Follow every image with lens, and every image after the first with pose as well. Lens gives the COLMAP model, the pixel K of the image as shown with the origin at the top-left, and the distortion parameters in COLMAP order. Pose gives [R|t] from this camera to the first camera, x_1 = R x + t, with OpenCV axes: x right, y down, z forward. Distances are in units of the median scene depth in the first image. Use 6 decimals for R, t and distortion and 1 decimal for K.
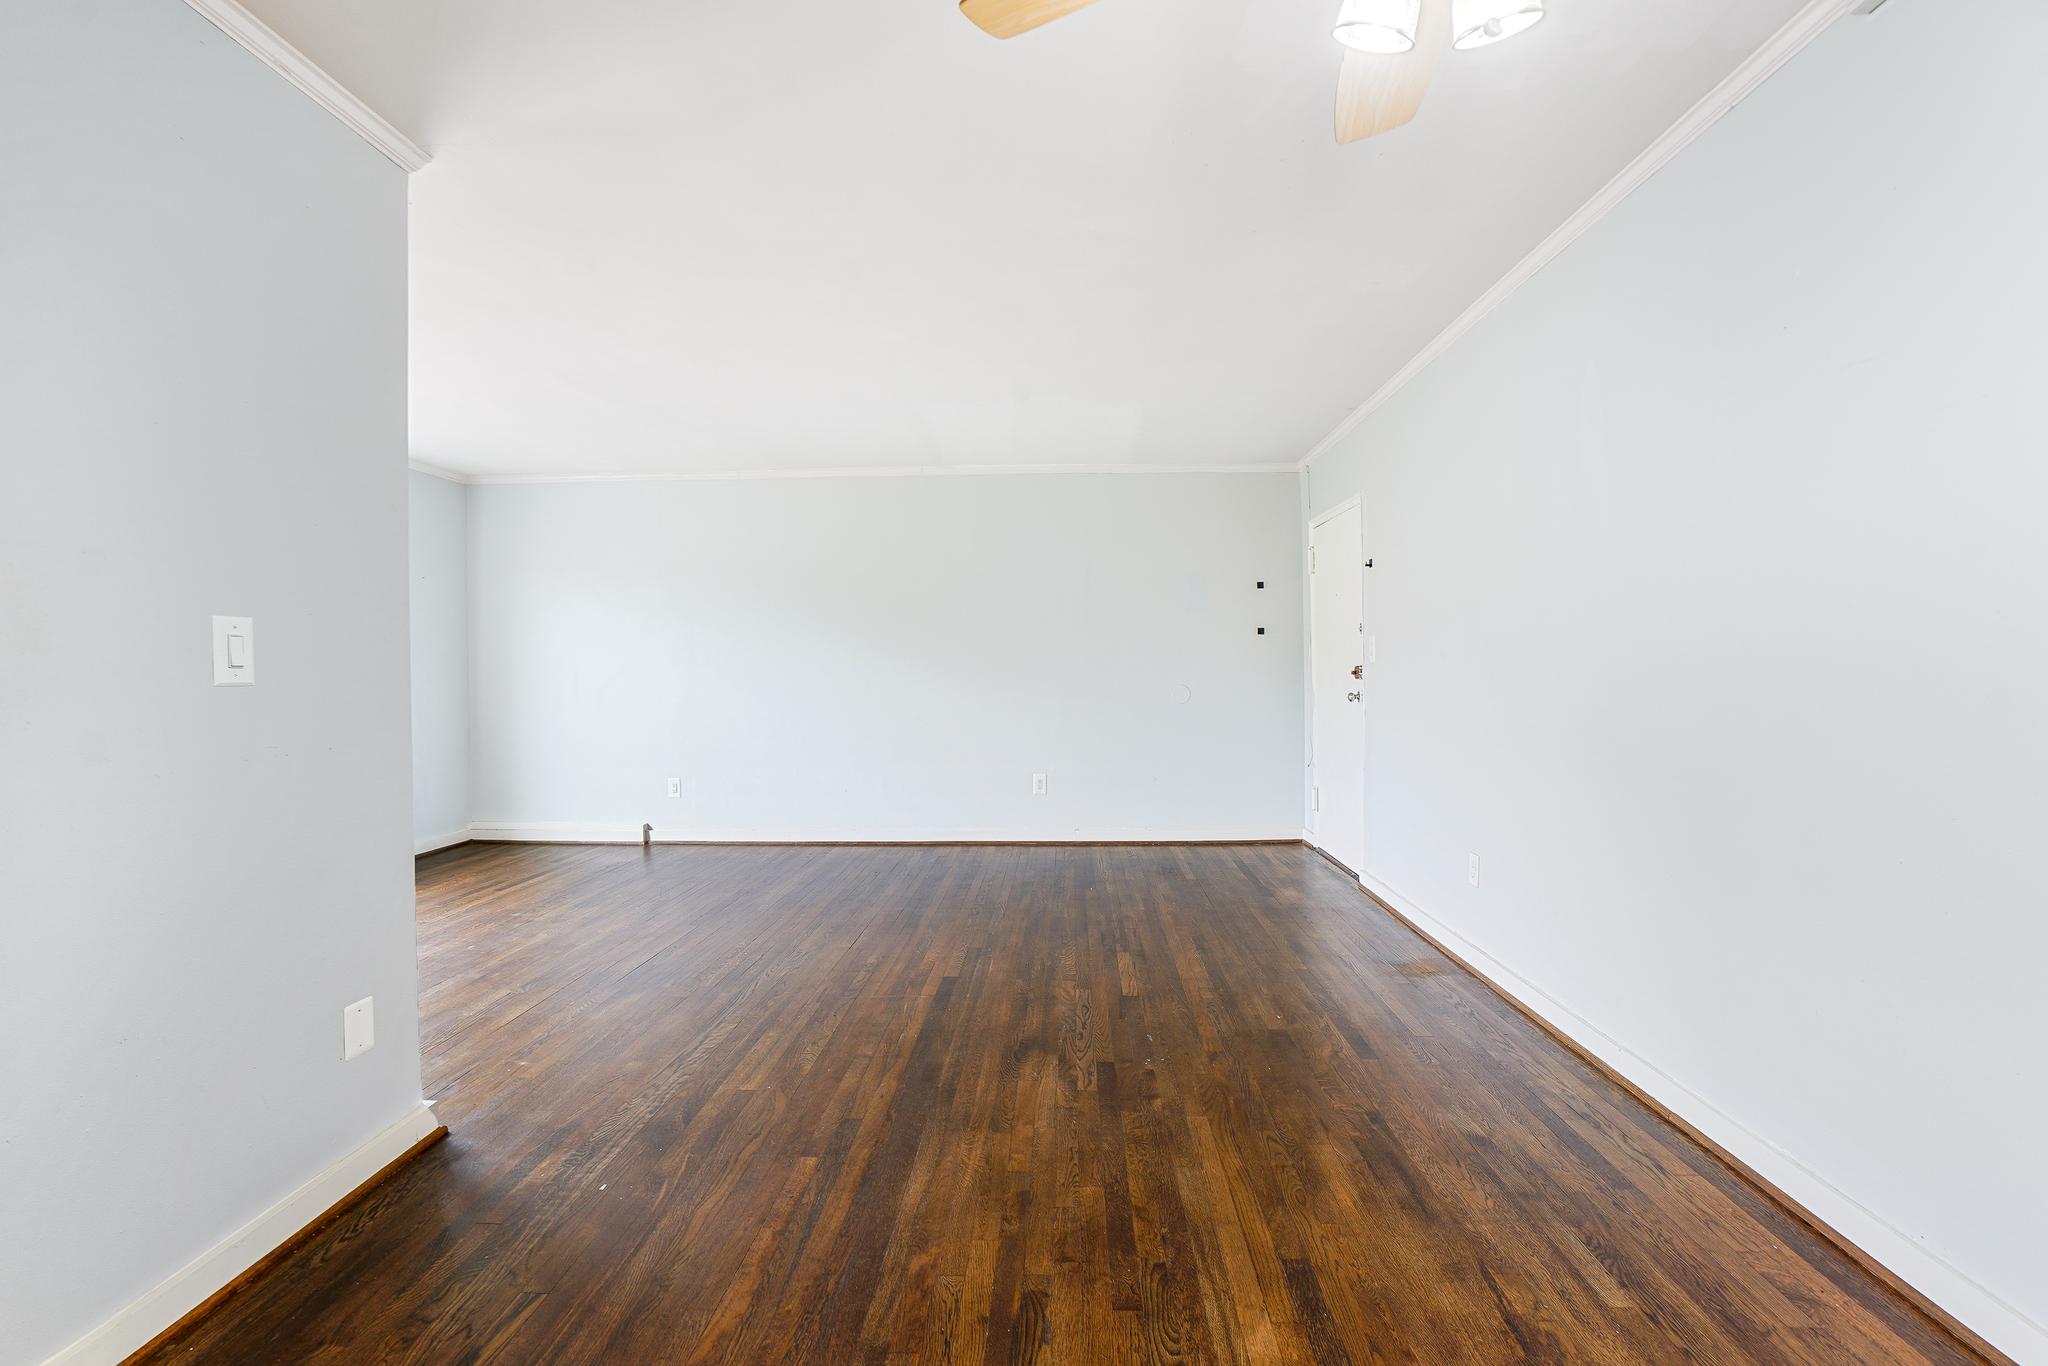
lens RADIAL K [[908.0, 0, 1012.9], [0, 908.0, 688.5], [0, 0, 1]] dist [-0.045768, 0.000532]
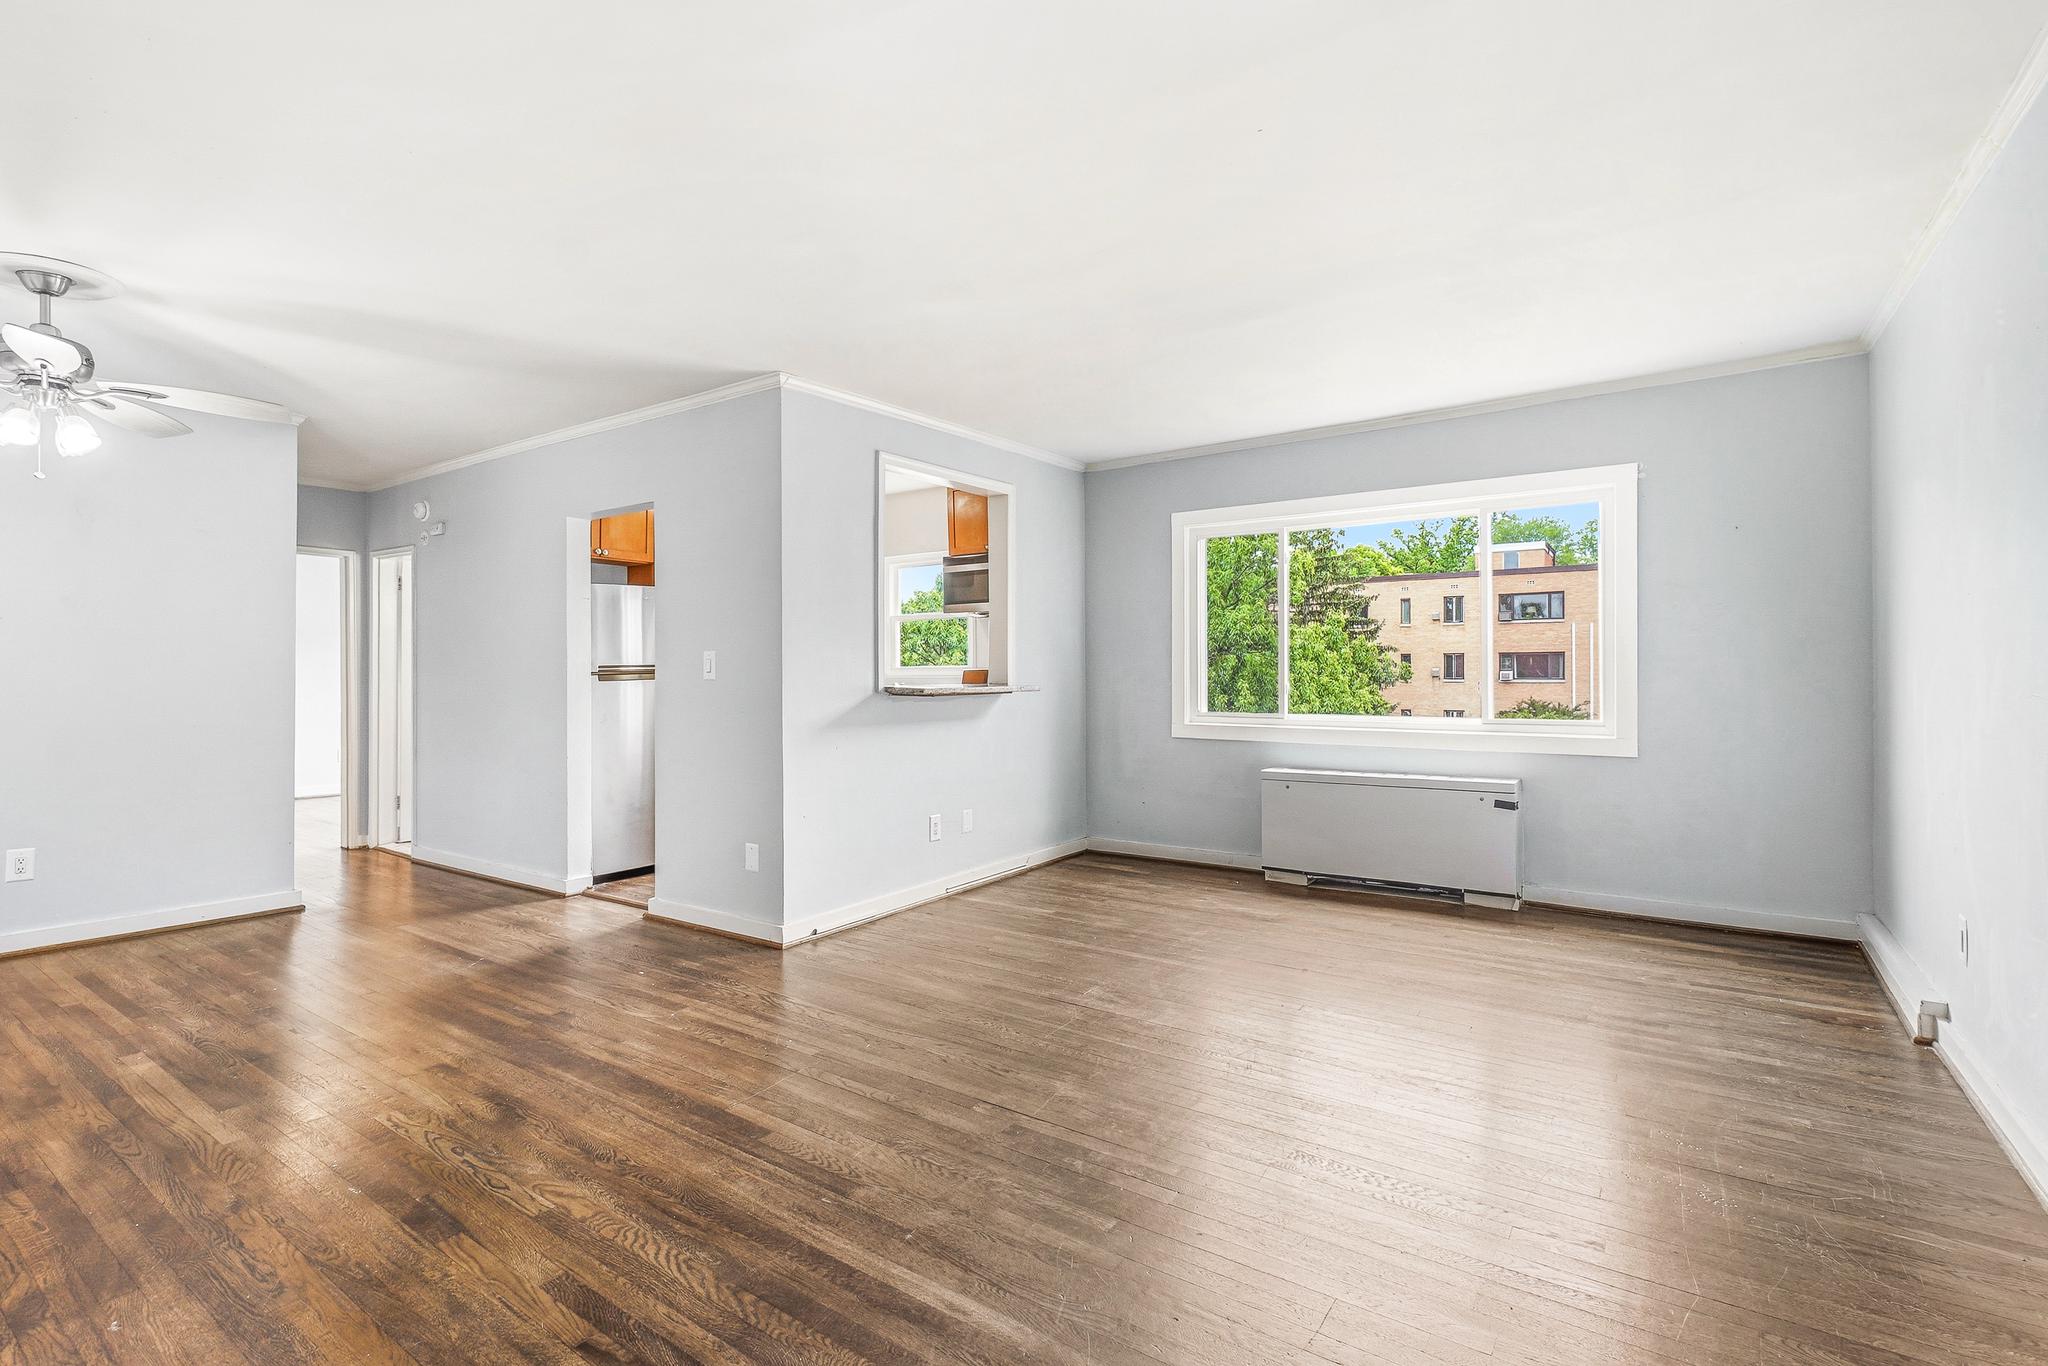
lens RADIAL K [[945.7, 0, 1016.6], [0, 945.7, 675.4], [0, 0, 1]] dist [0.000716, -0.000563]
pose [[-0.522158, 0.015393, -0.852710, 0.486493], [-0.006367, 0.999739, 0.021946, -0.043837], [0.852825, 0.016889, -0.521923, 1.734366]]
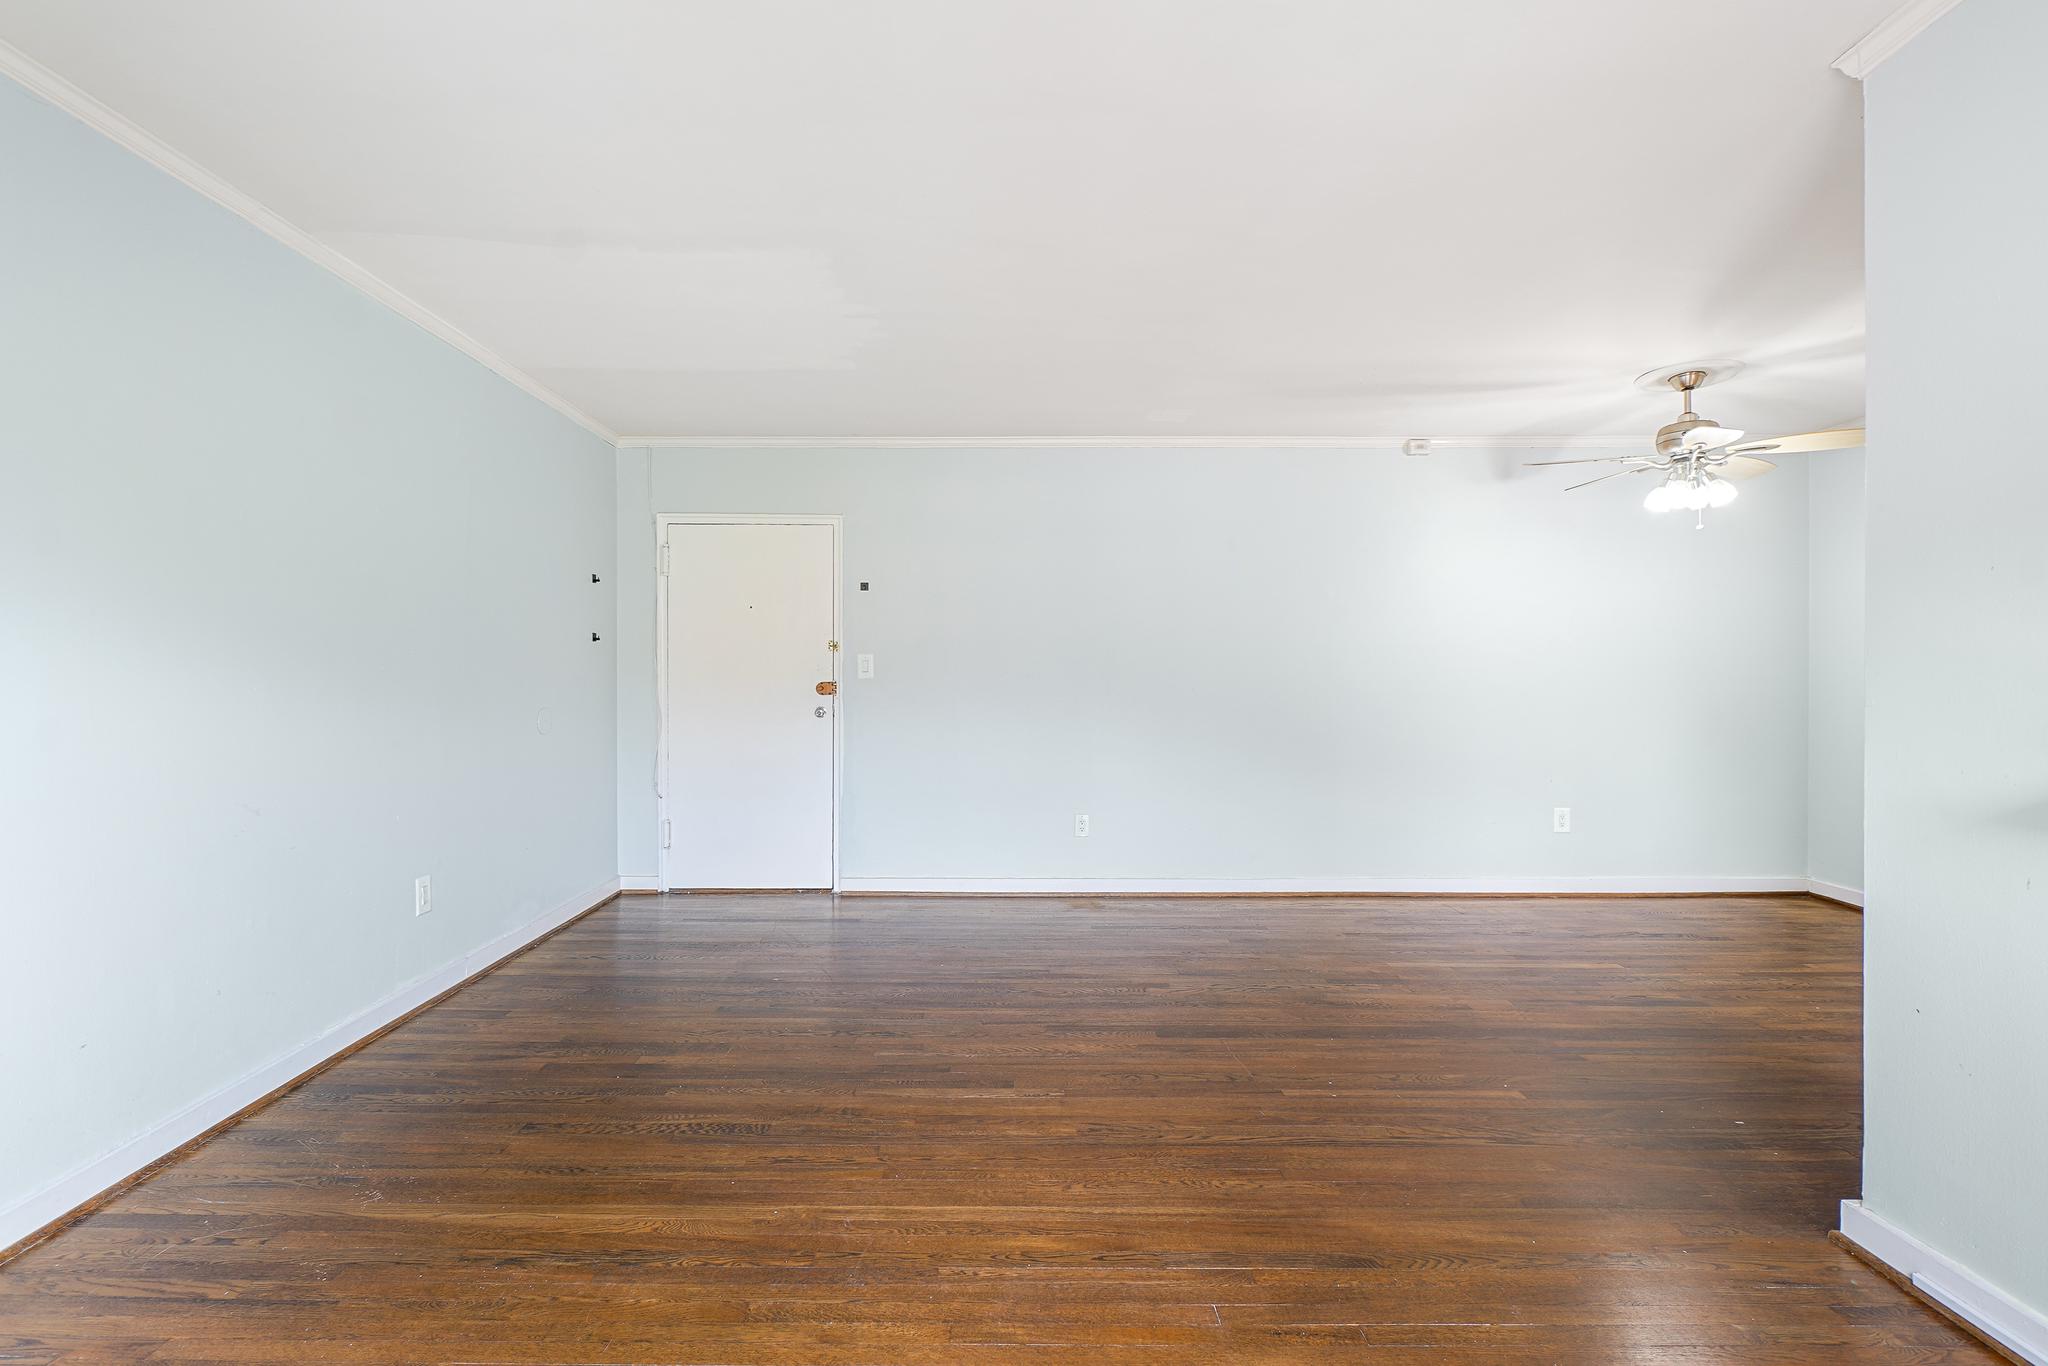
lens RADIAL K [[955.6, 0, 990.9], [0, 955.6, 684.0], [0, 0, 1]] dist [0.019168, -0.017350]
pose [[-0.050704, 0.004843, 0.998702, -1.133499], [0.021418, 0.999764, -0.003761, -0.024067], [-0.998484, 0.021200, -0.050796, 1.371627]]
